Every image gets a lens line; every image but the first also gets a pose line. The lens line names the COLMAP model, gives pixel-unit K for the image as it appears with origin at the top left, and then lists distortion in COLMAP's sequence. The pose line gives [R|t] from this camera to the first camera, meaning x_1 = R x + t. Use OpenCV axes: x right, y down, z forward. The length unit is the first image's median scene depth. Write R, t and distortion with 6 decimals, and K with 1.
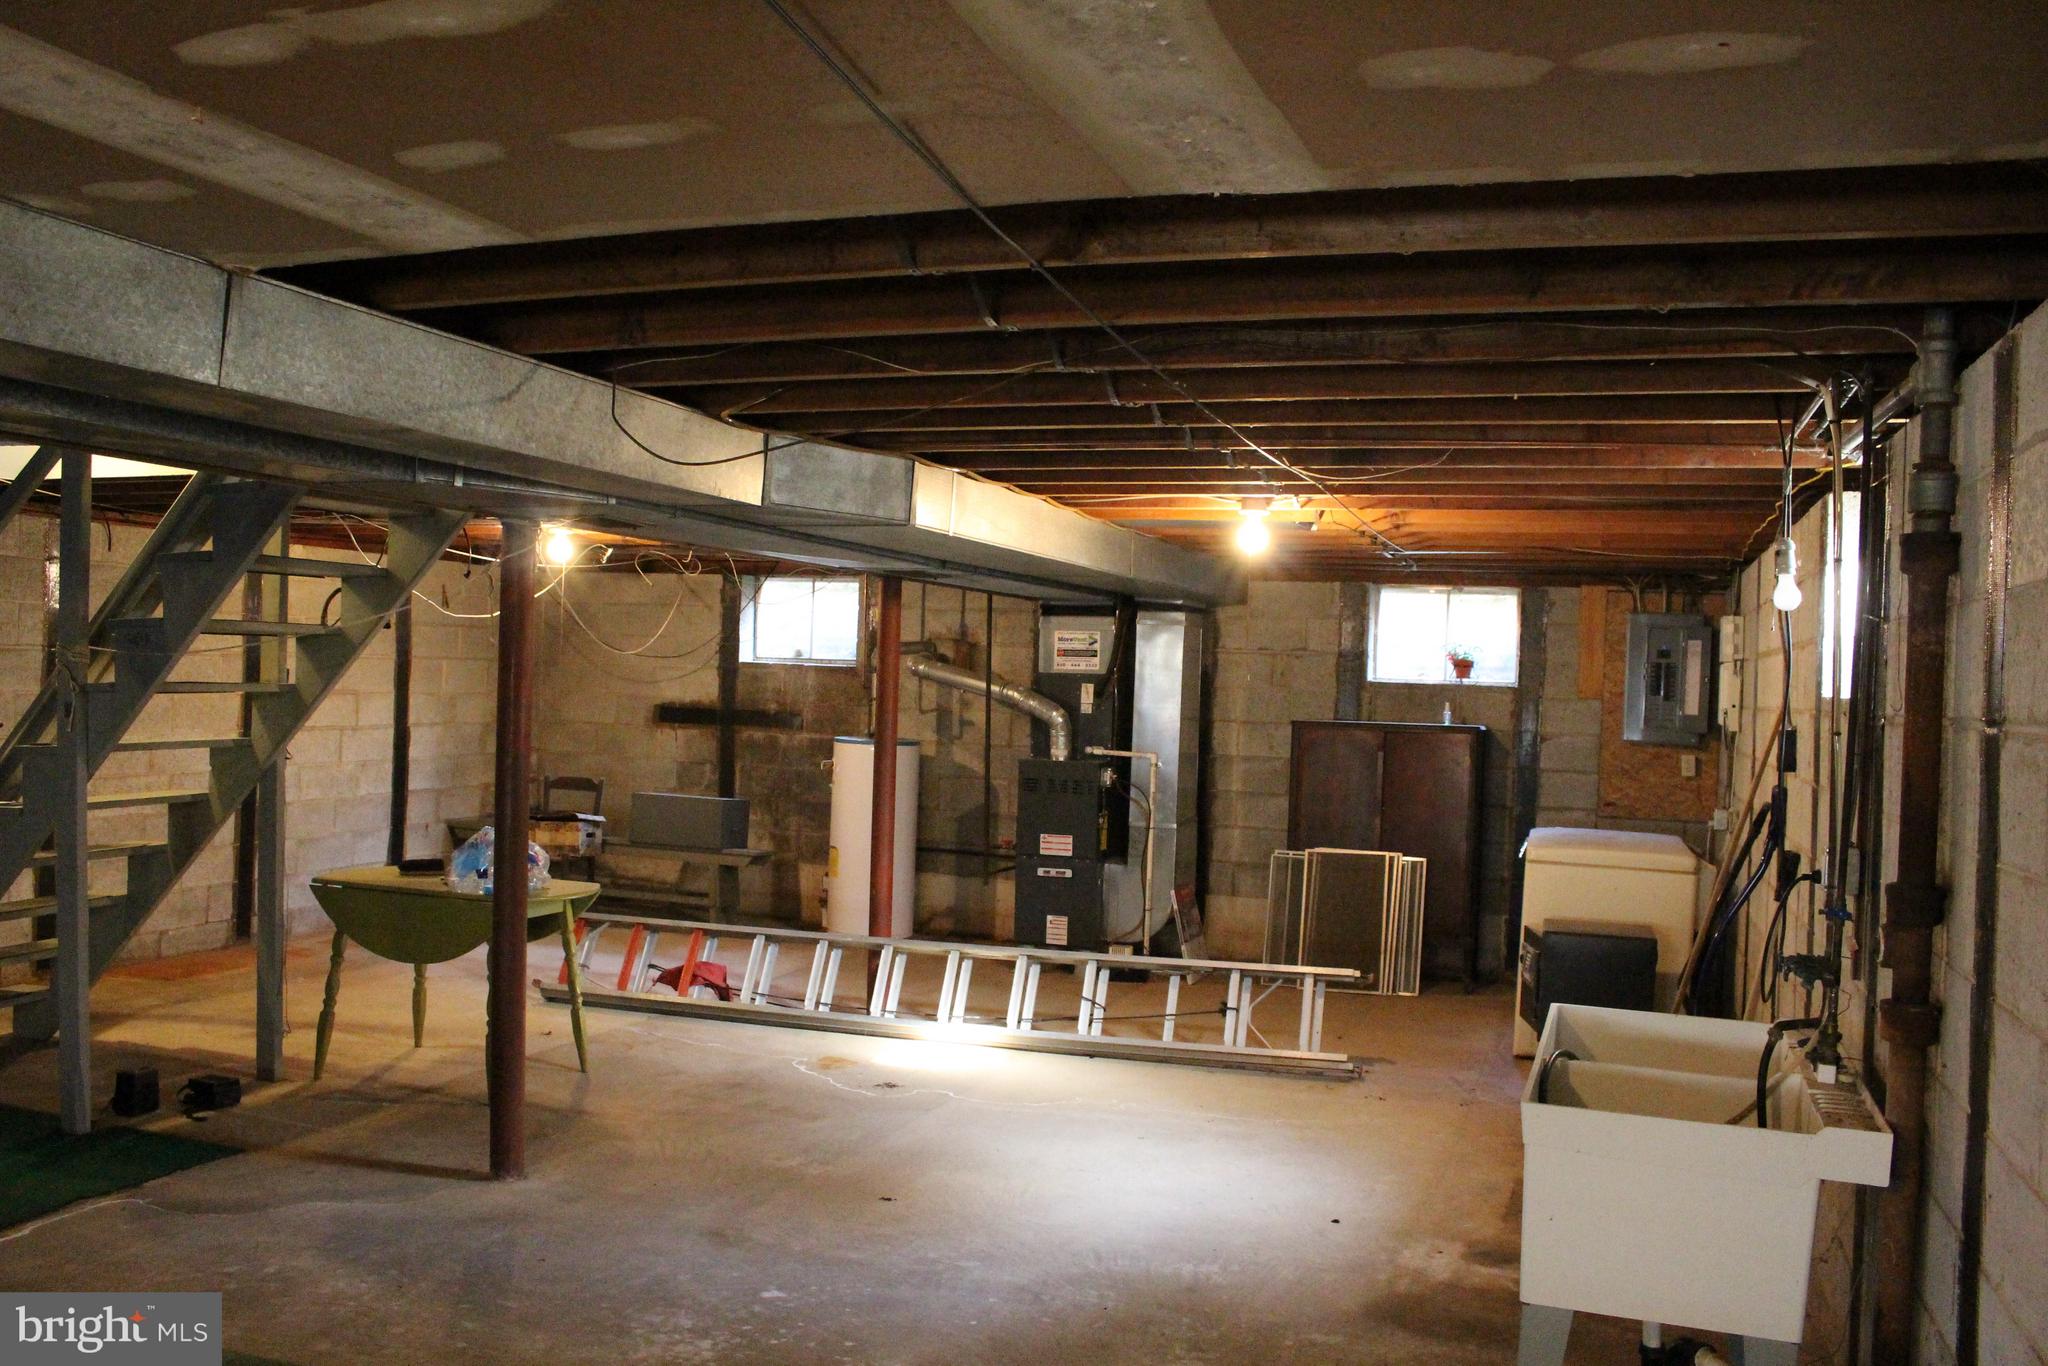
lens RADIAL K [[1699.9, 0, 1016.8], [0, 1699.9, 686.9], [0, 0, 1]] dist [-0.112022, 0.072051]
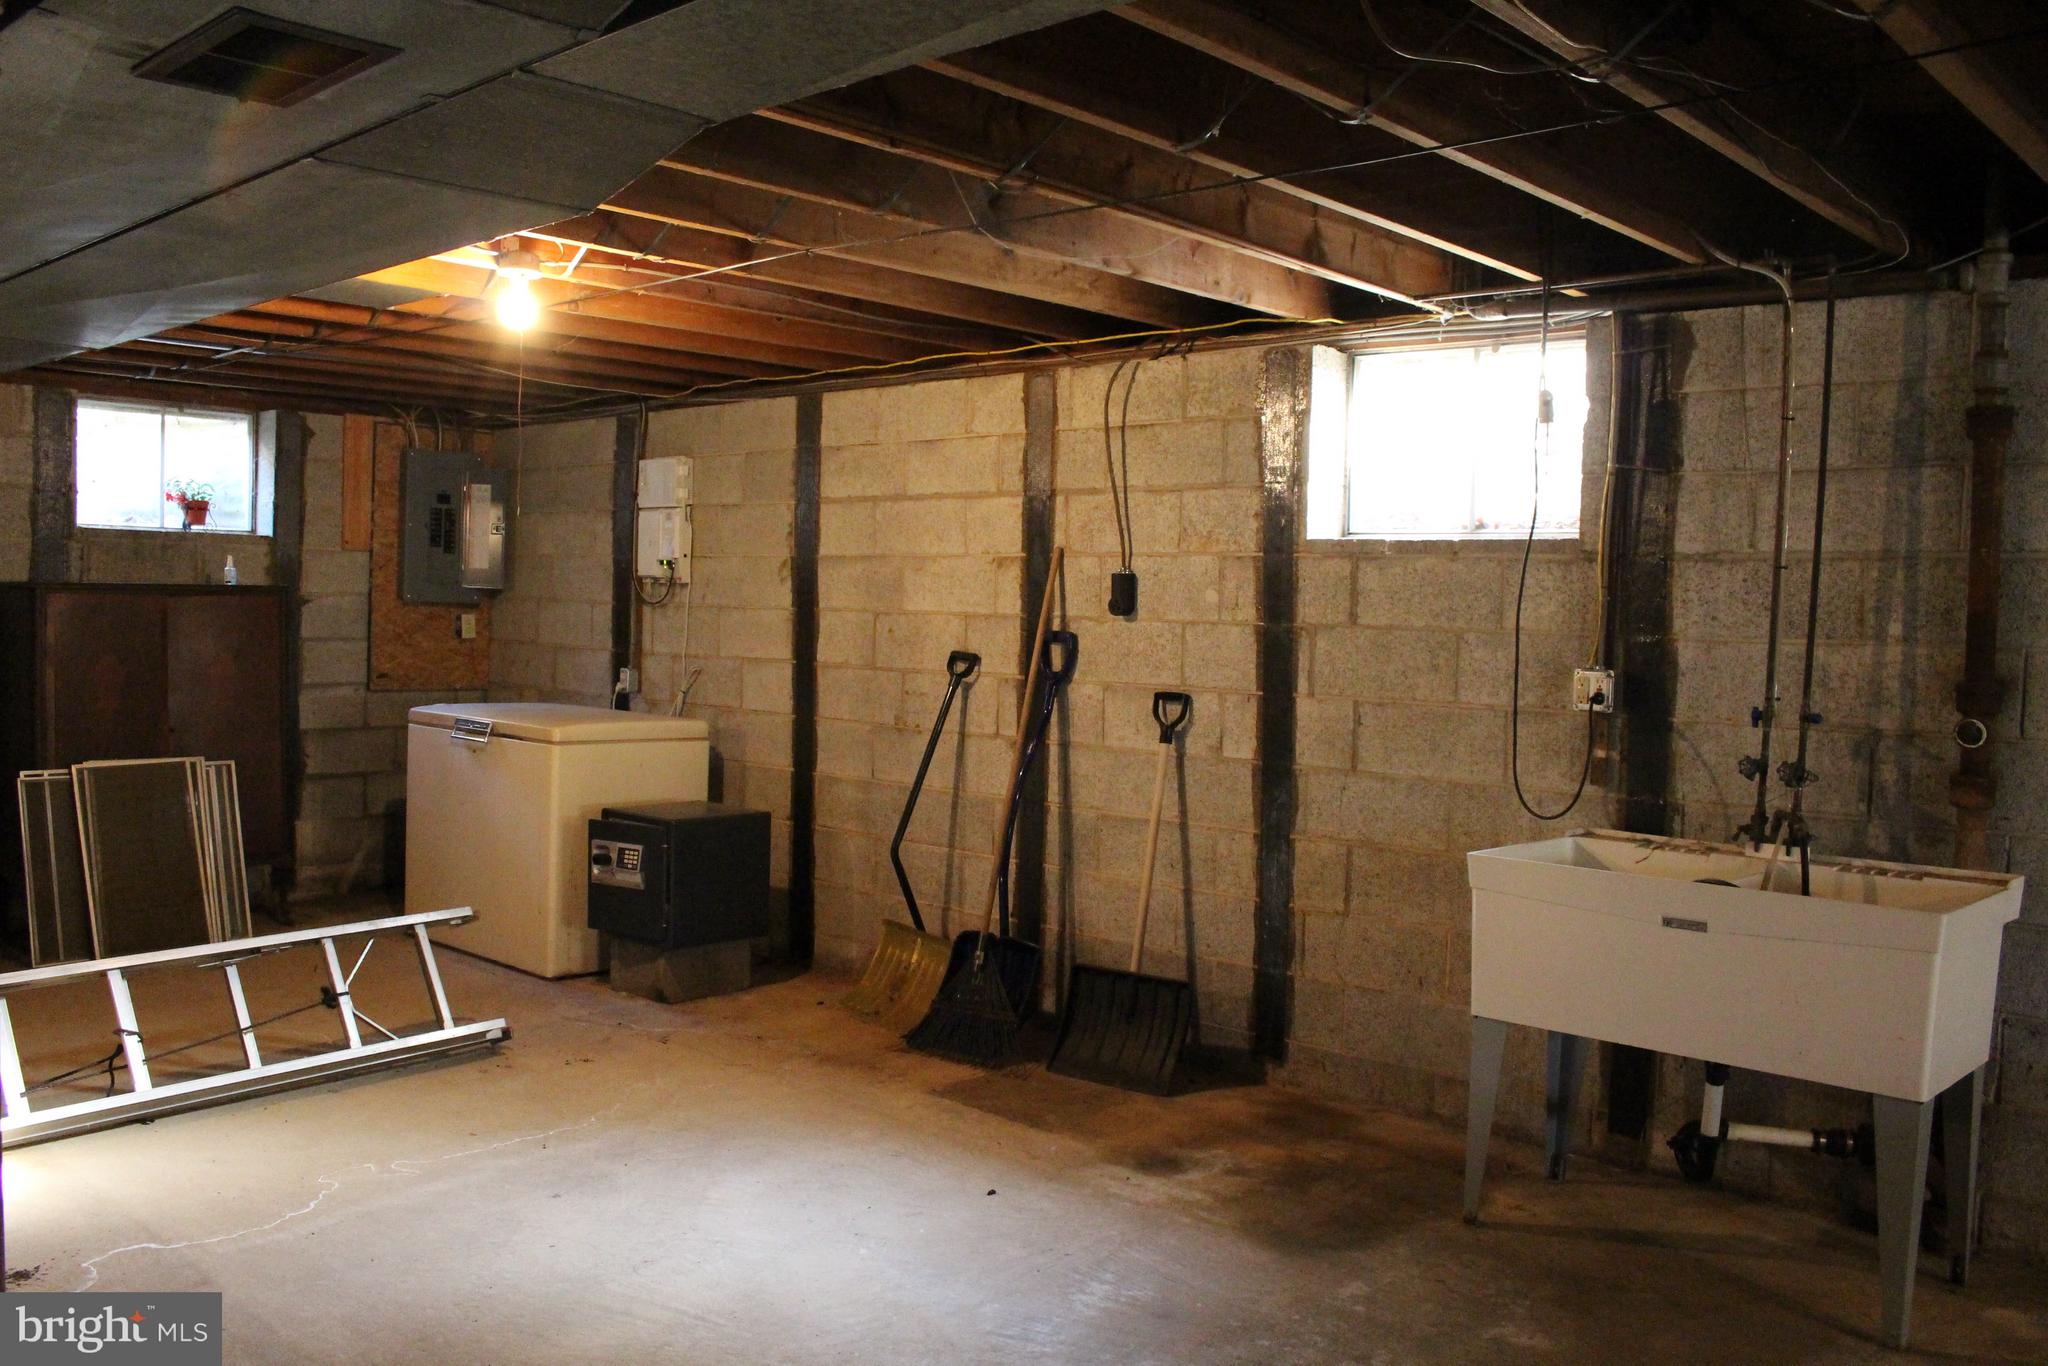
lens RADIAL K [[1699.9, 0, 1017.2], [0, 1699.9, 674.9], [0, 0, 1]] dist [-0.112022, 0.072051]
pose [[0.409557, -0.063783, 0.910052, -0.361911], [-0.005038, 0.997380, 0.072170, 0.008905], [-0.912270, -0.034143, 0.408163, 0.461072]]
